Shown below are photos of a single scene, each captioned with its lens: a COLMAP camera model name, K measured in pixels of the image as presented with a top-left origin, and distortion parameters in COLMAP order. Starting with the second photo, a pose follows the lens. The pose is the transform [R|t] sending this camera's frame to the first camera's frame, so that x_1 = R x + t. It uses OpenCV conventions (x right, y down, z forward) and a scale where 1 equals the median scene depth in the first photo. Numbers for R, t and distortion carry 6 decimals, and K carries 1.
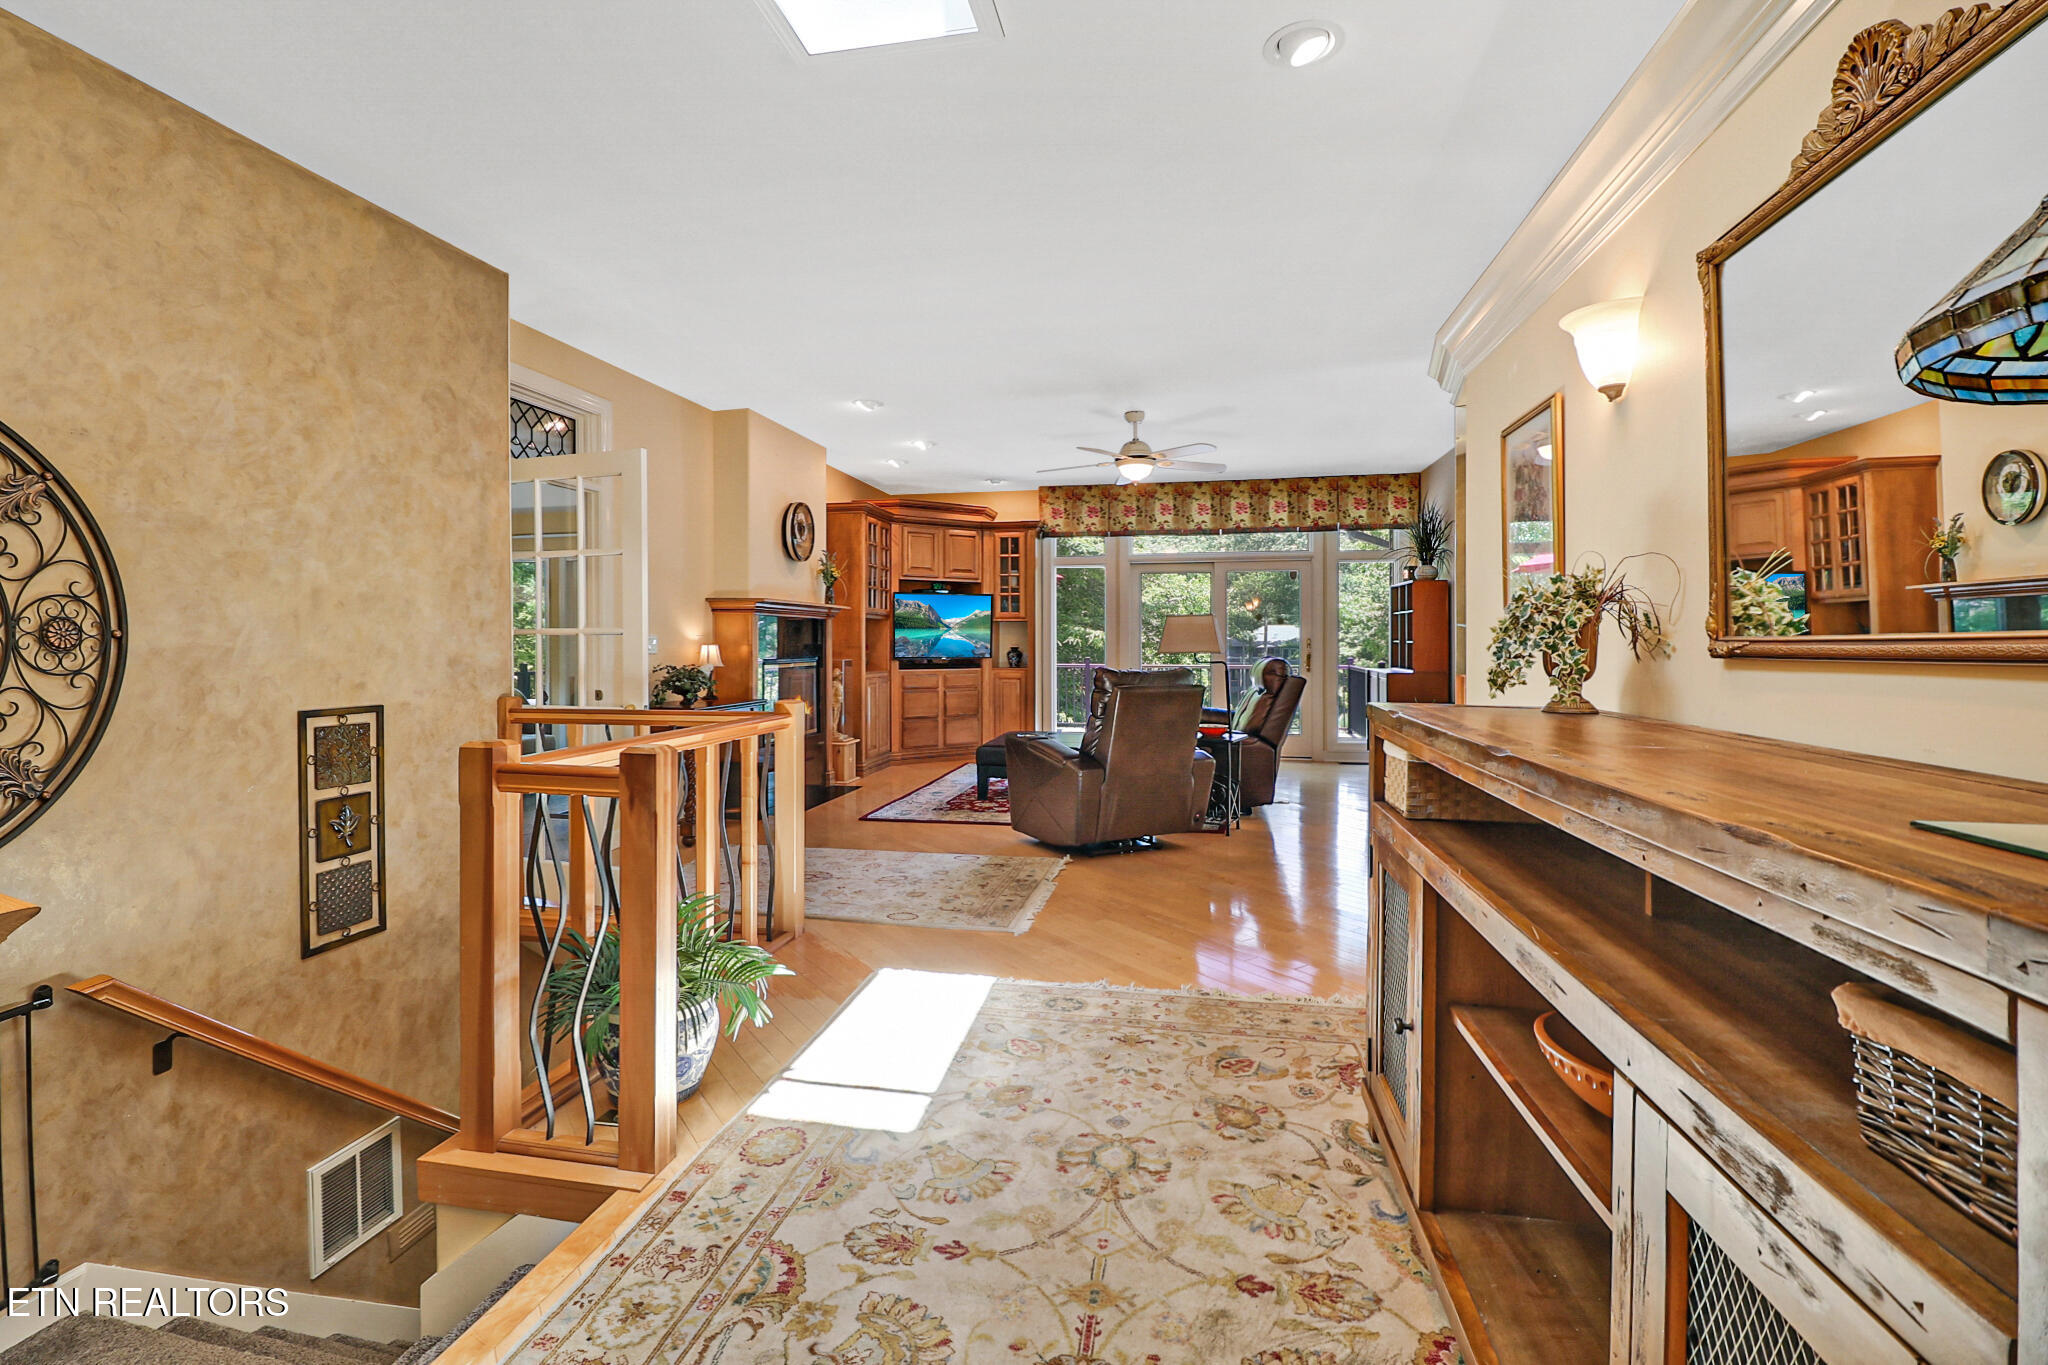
lens RADIAL K [[972.5, 0, 1000.2], [0, 972.5, 640.3], [0, 0, 1]] dist [0.002422, -0.000857]
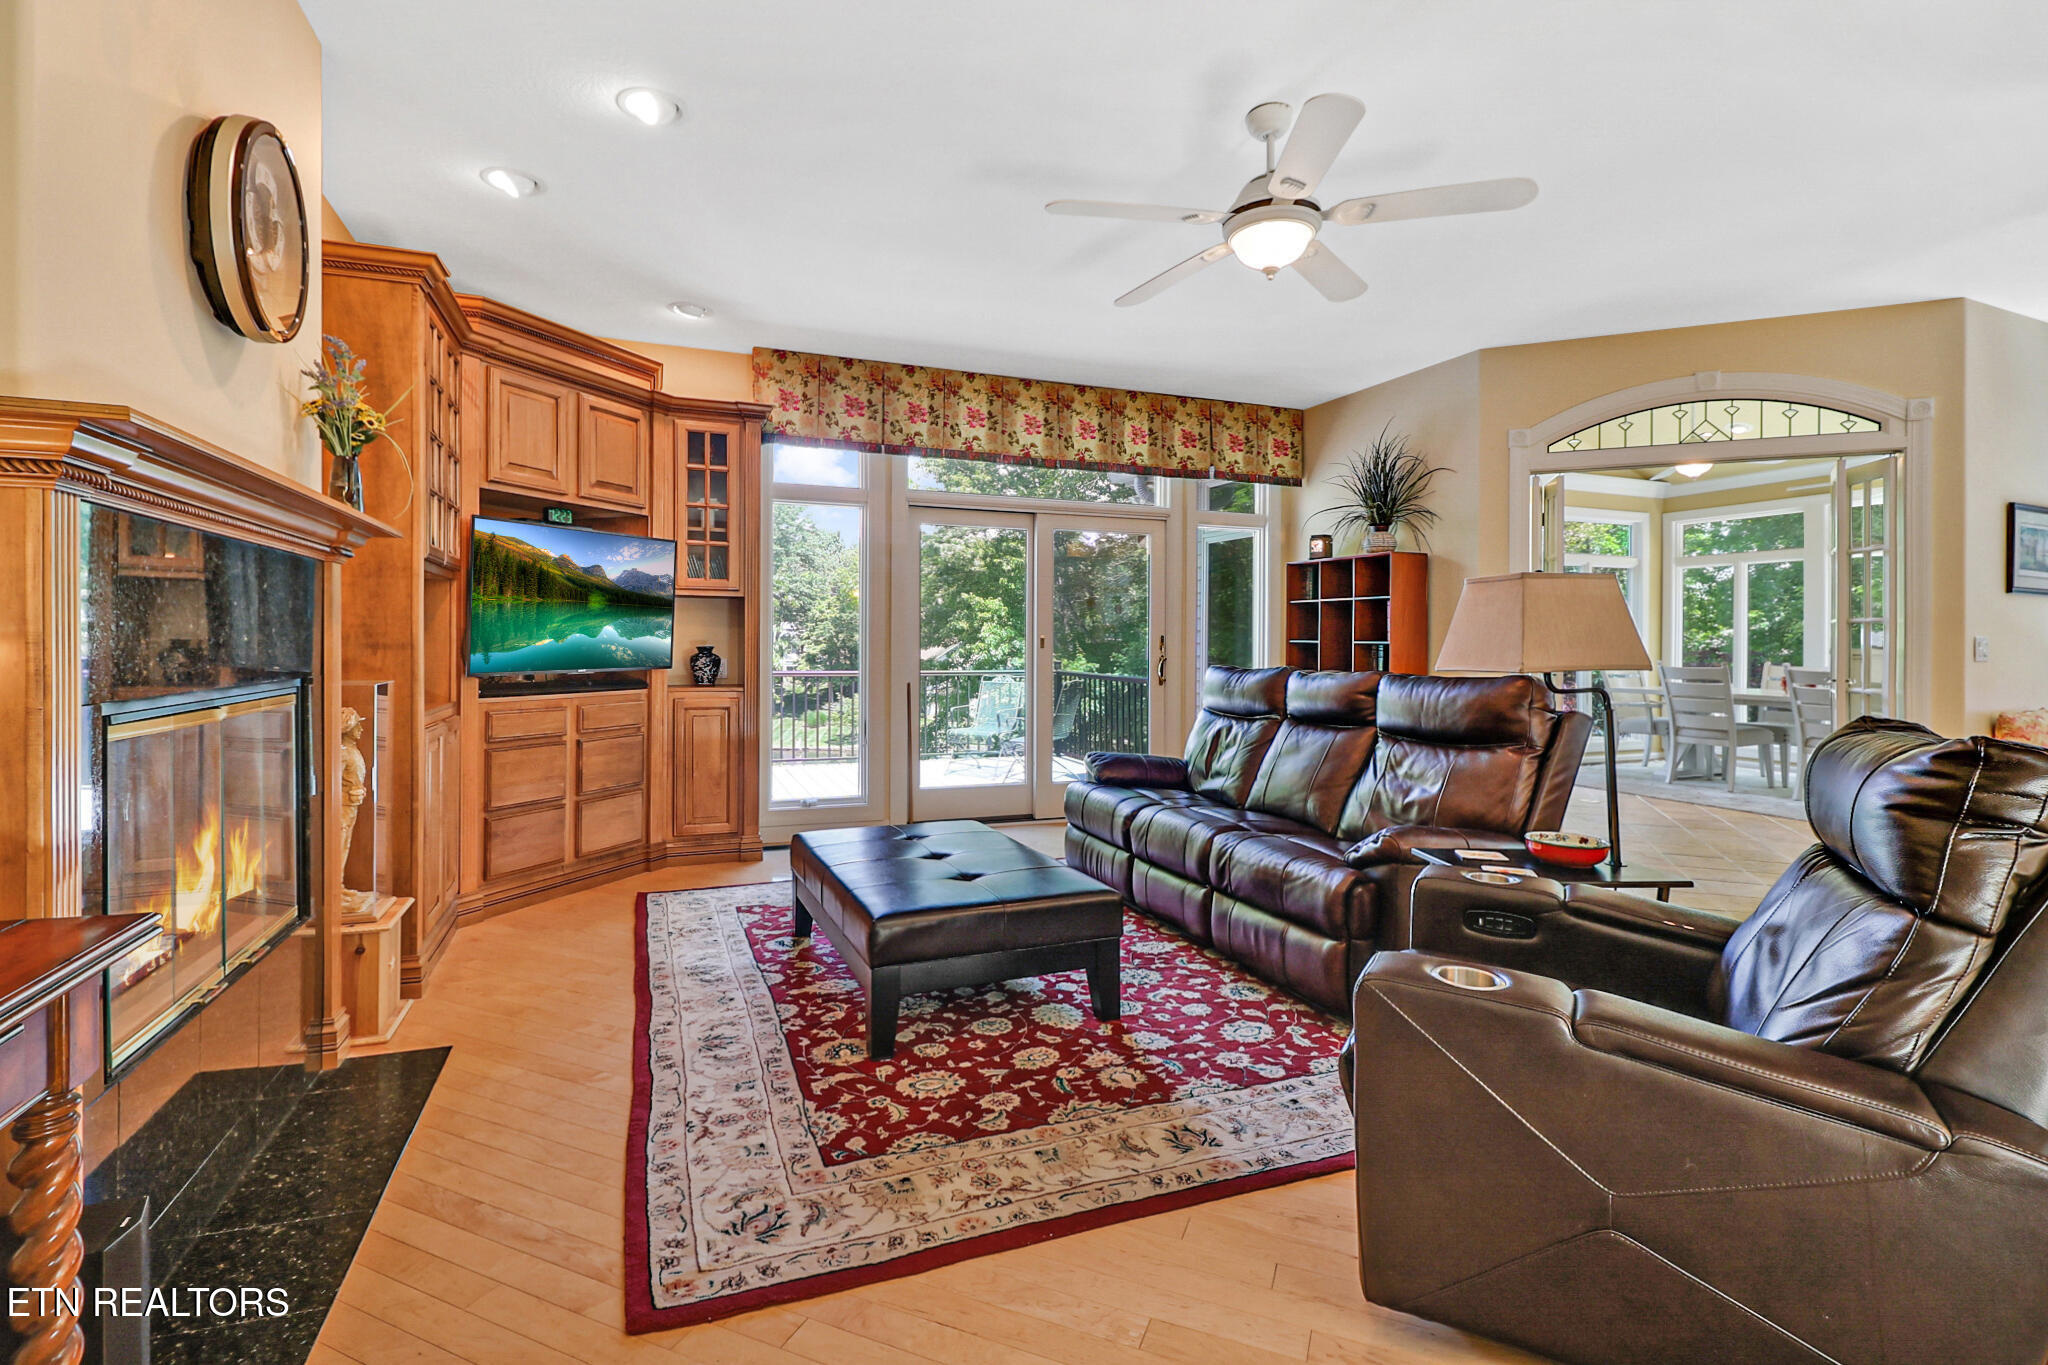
lens RADIAL K [[972.5, 0, 1036.4], [0, 972.5, 645.9], [0, 0, 1]] dist [0.002422, -0.000857]
pose [[0.828301, 0.005027, 0.560261, -0.137675], [-0.009489, 0.999942, 0.005056, 0.002535], [-0.560203, -0.009504, 0.828301, 0.497768]]
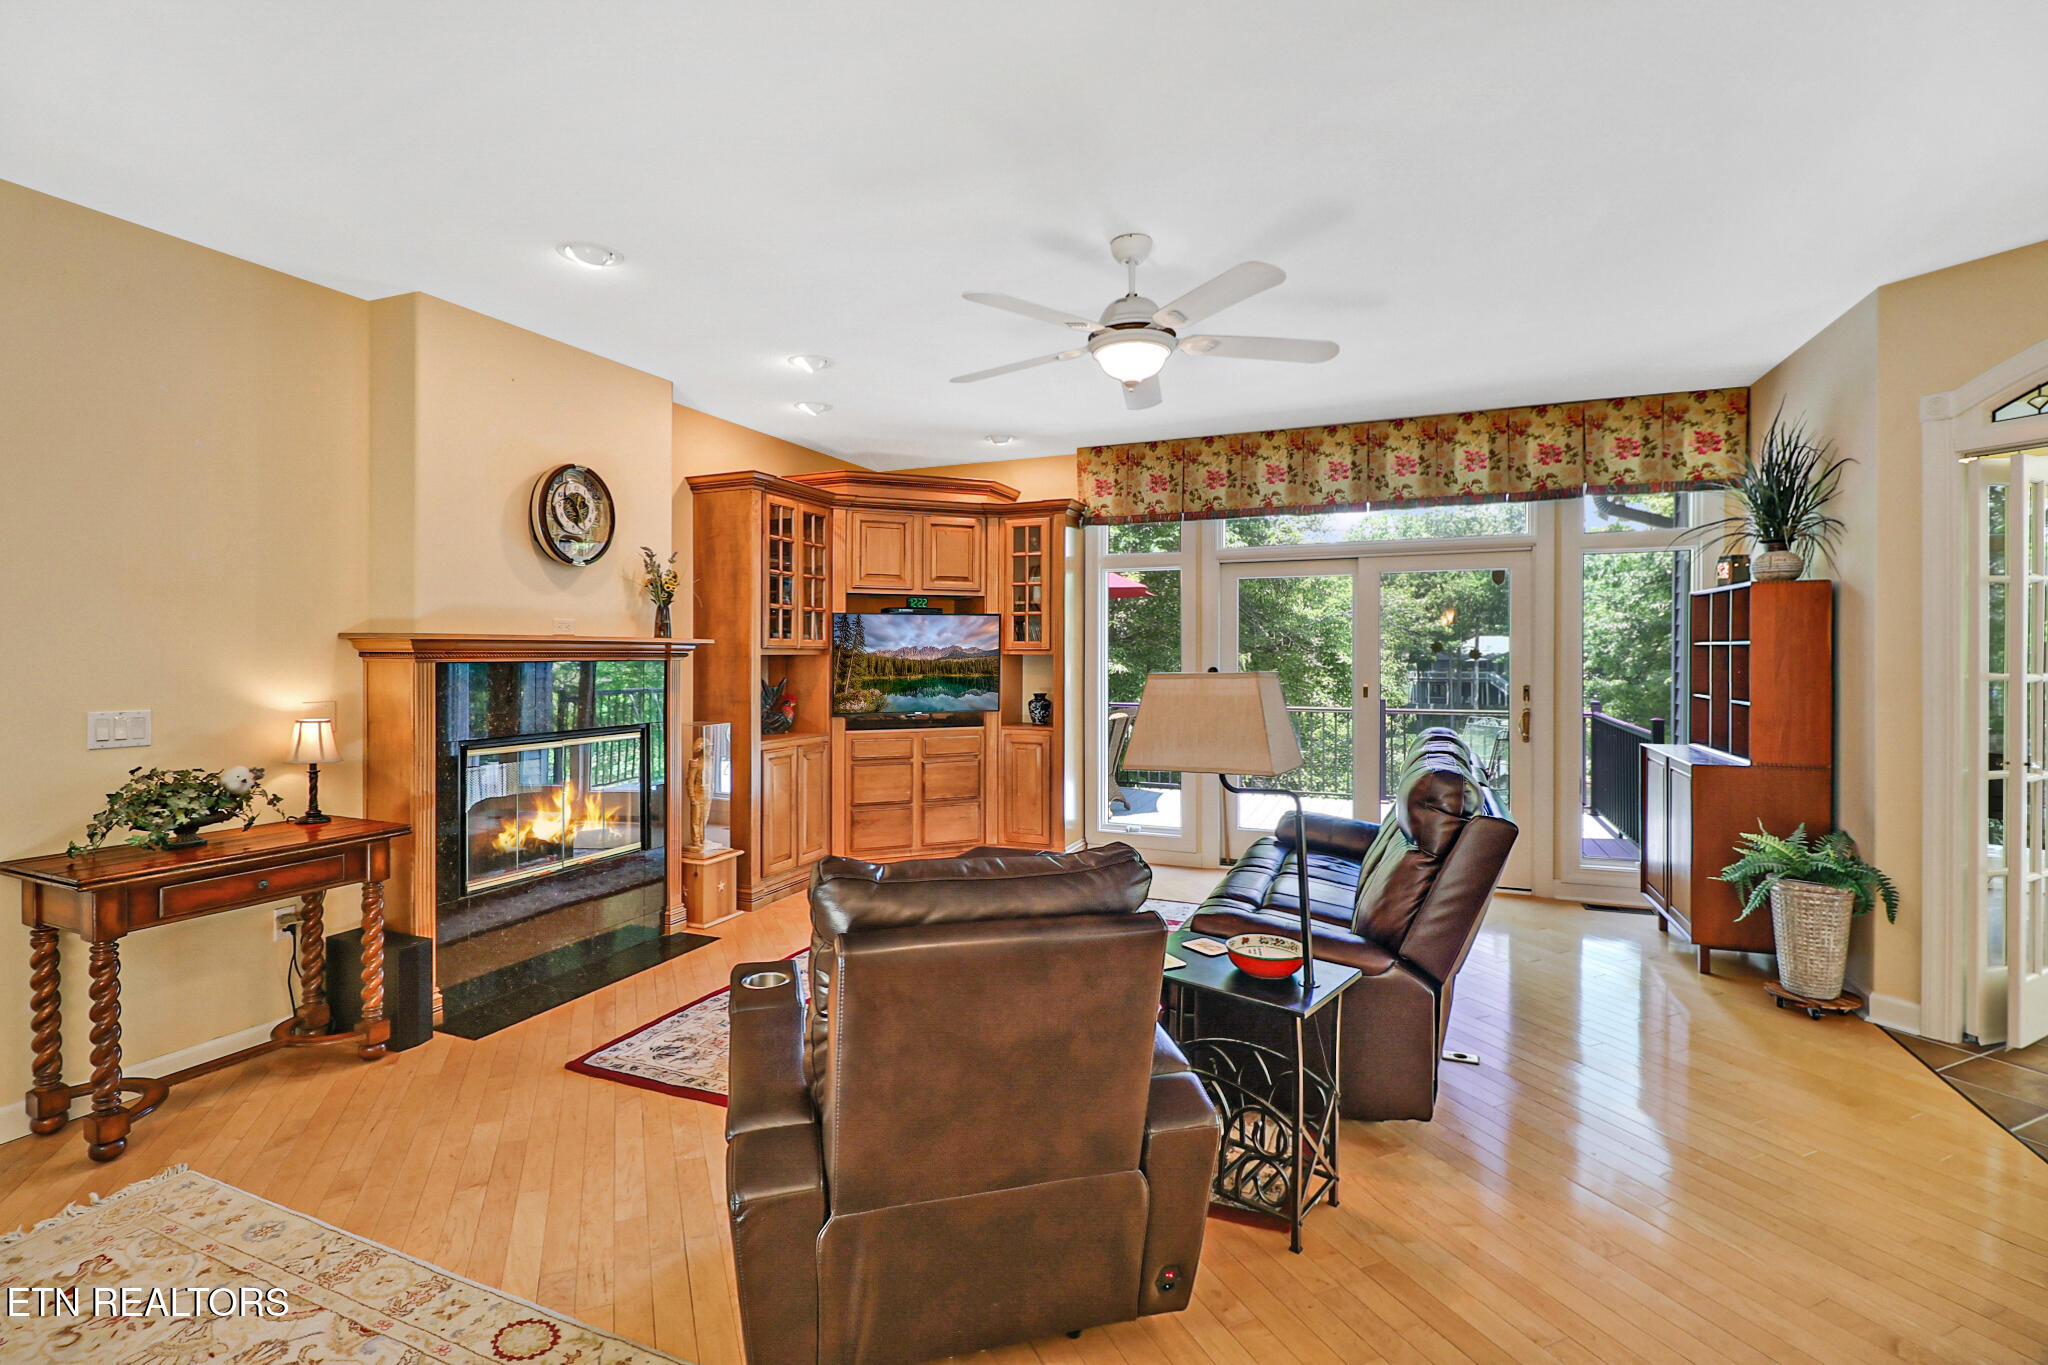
lens RADIAL K [[972.5, 0, 987.7], [0, 972.5, 659.3], [0, 0, 1]] dist [0.002422, -0.000857]
pose [[0.979957, 0.000060, -0.199210, 0.118044], [0.001748, 0.999959, 0.008901, -0.023258], [0.199202, -0.009070, 0.979916, 0.369049]]
